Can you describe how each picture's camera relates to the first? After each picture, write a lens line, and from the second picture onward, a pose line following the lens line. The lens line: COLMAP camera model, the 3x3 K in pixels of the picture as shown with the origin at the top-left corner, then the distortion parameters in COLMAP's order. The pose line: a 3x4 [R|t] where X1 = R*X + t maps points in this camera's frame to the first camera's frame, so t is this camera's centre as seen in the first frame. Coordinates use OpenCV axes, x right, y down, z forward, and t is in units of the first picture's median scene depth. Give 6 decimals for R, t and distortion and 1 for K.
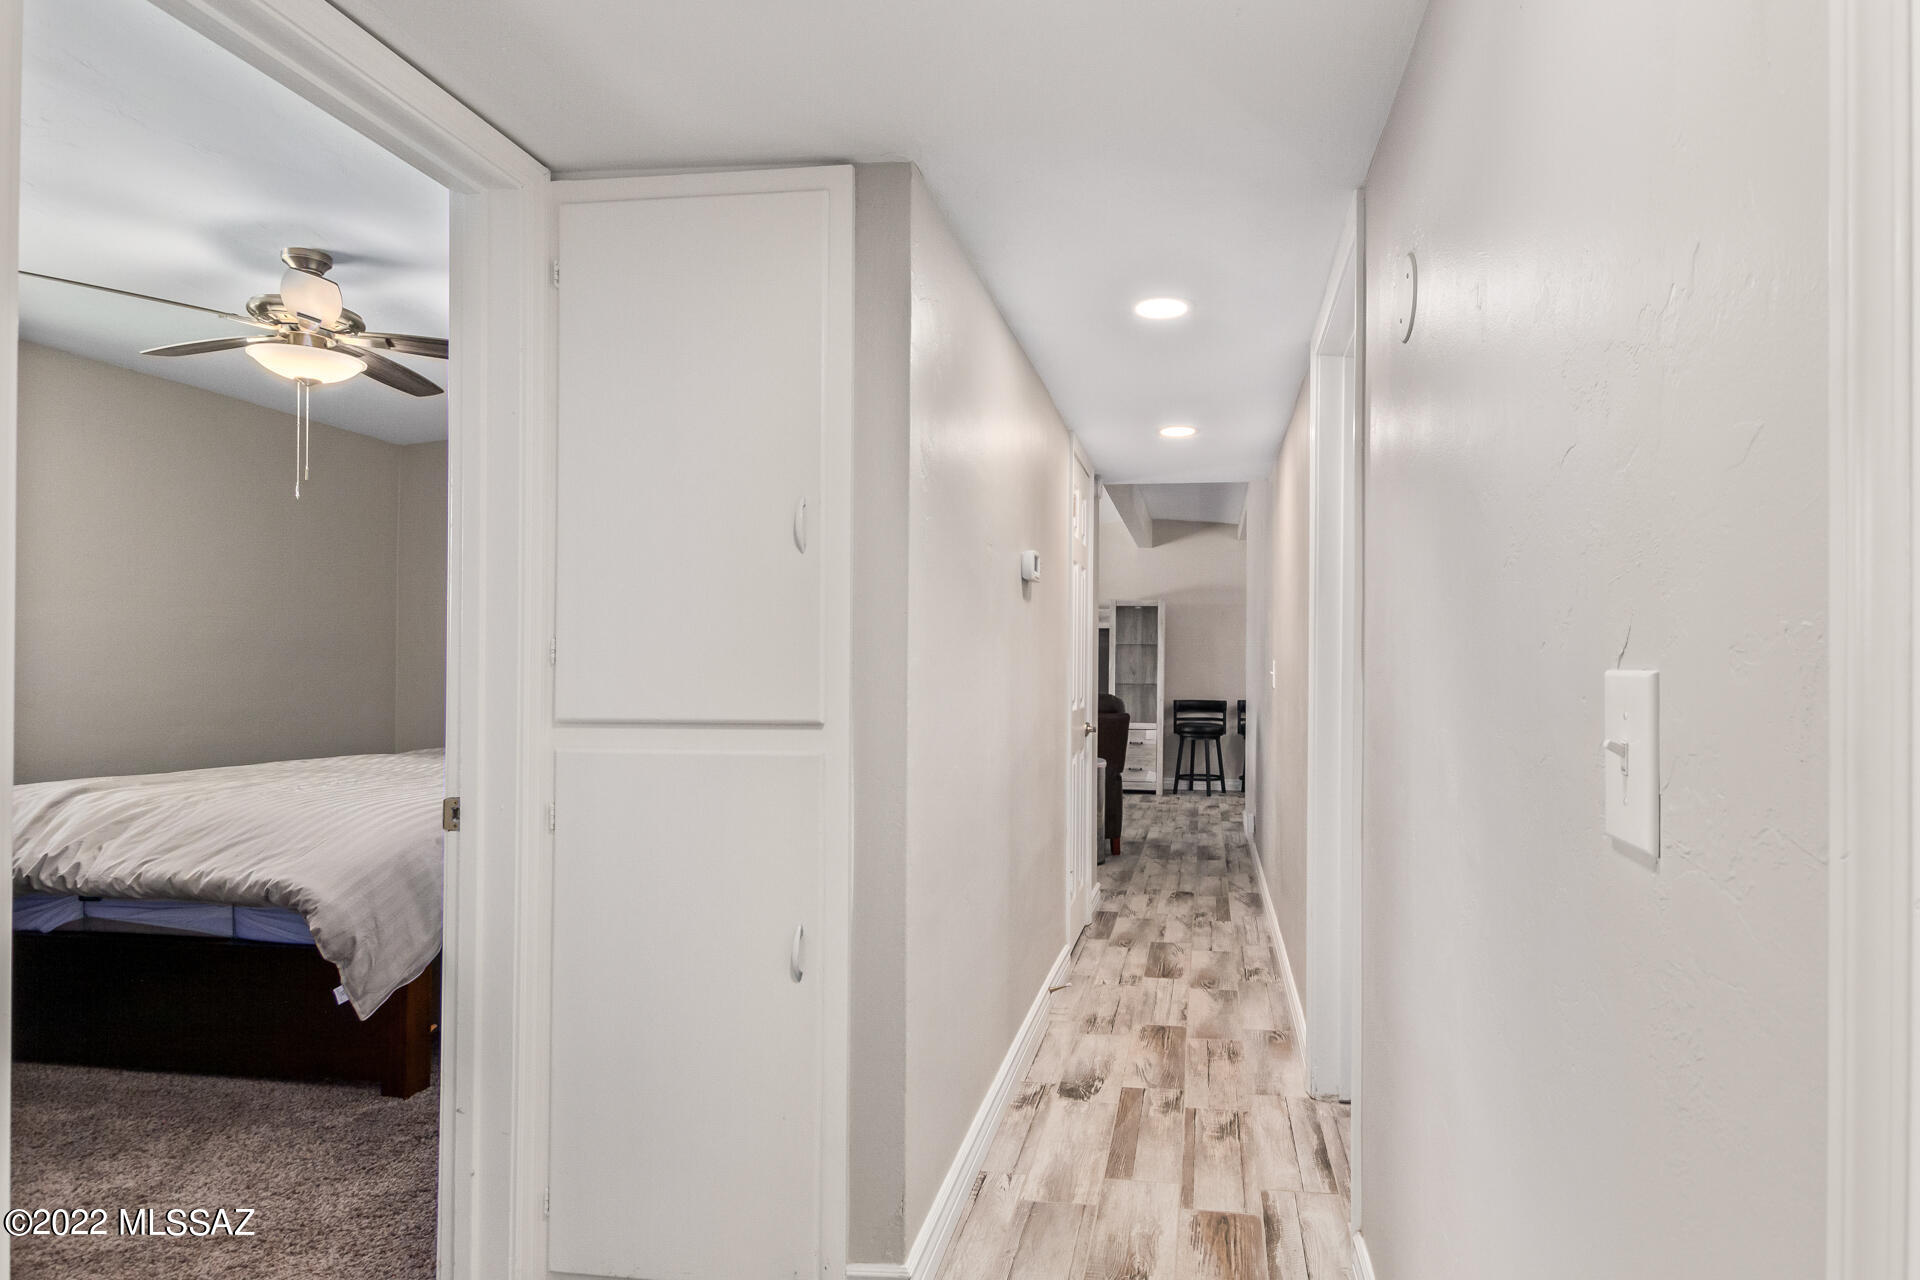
lens RADIAL K [[974.8, 0, 1078.9], [0, 974.8, 659.7], [0, 0, 1]] dist [-0.001908, -0.000844]
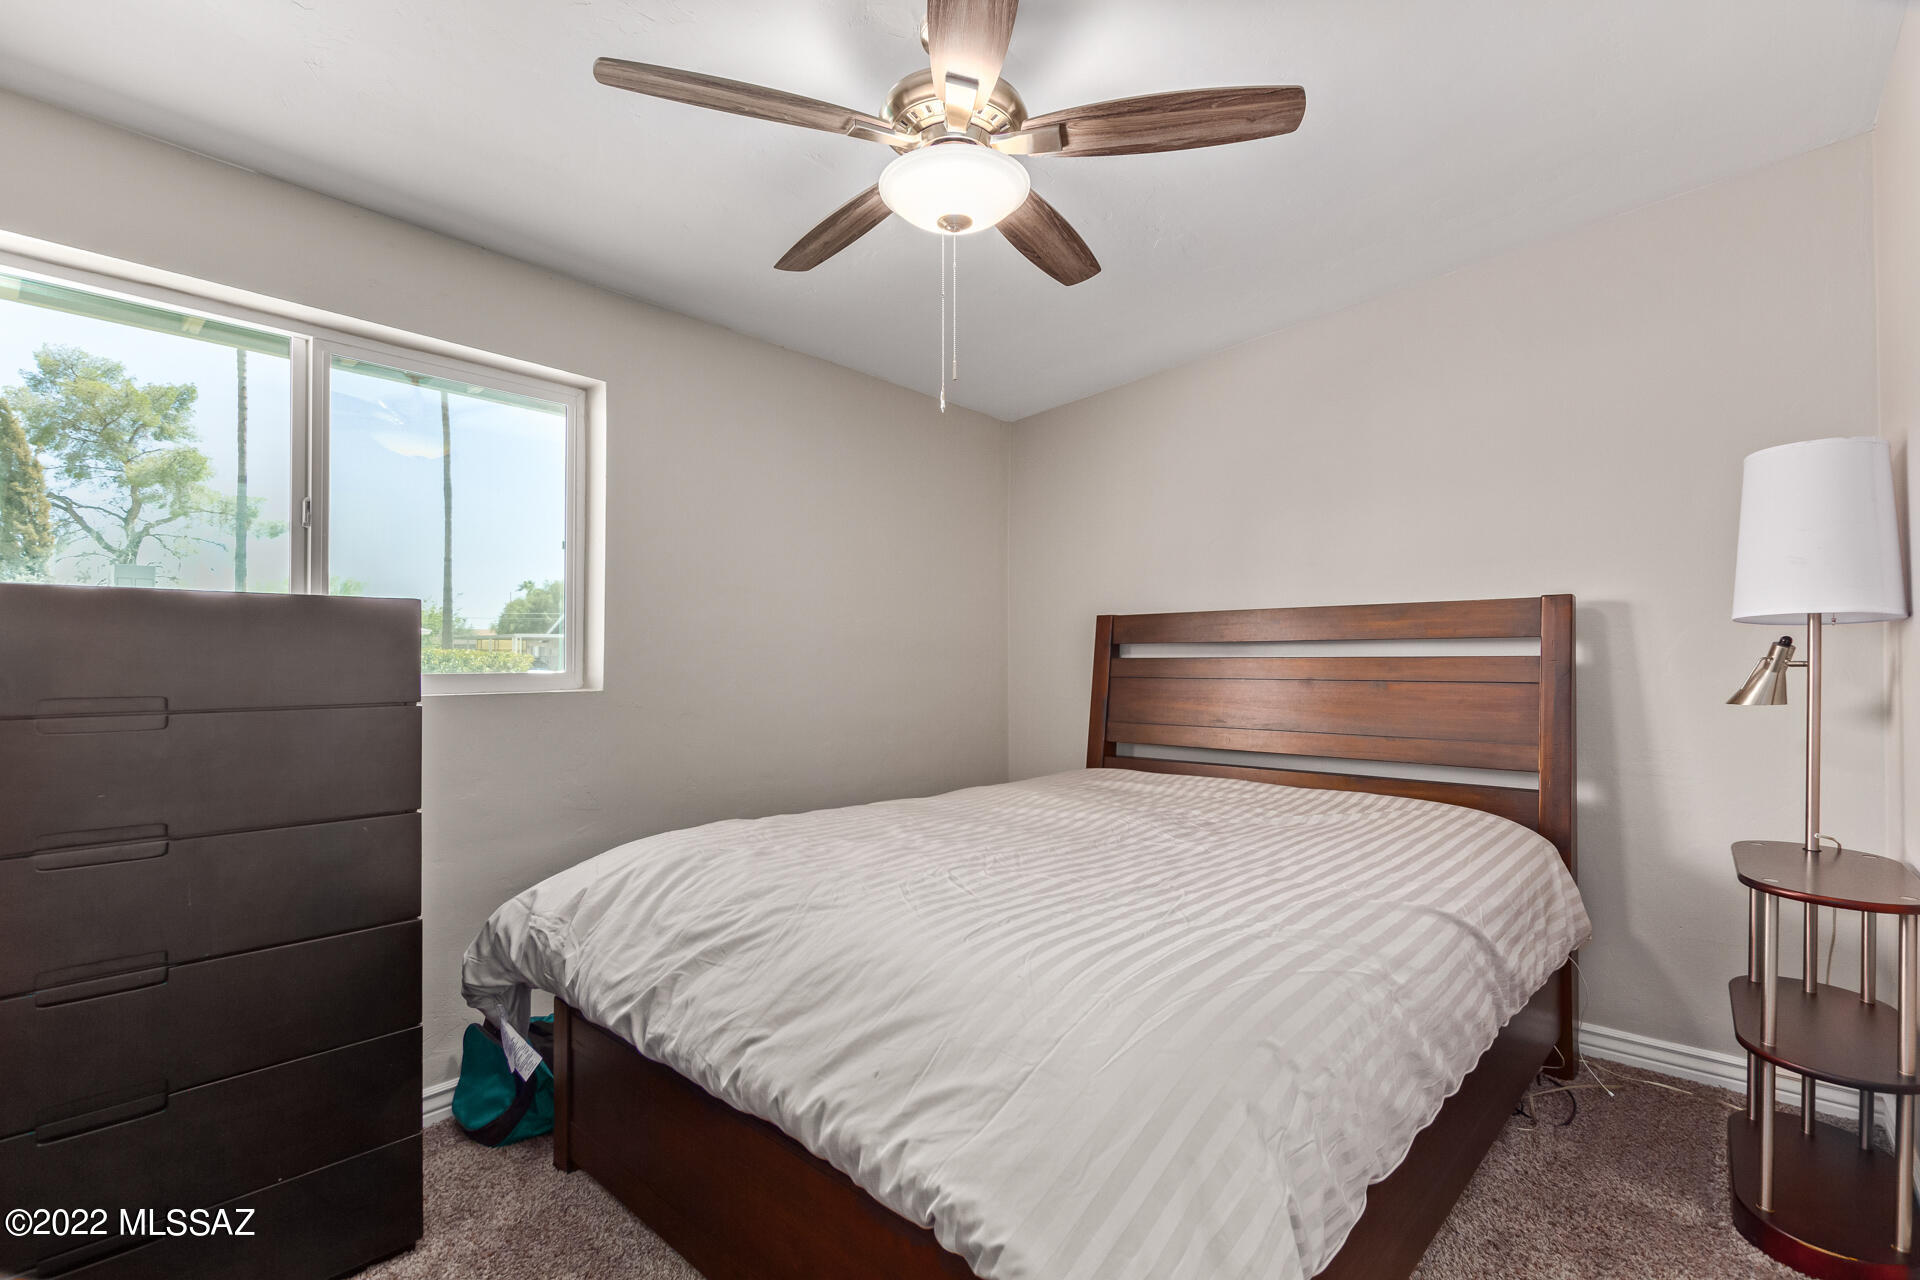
lens RADIAL K [[896.3, 0, 985.8], [0, 896.3, 675.9], [0, 0, 1]] dist [-0.000043, -0.000263]
pose [[0.837301, -0.001088, -0.546741, -0.558629], [0.007013, 0.999937, 0.008751, -0.002742], [0.546697, -0.011161, 0.837256, 0.638626]]
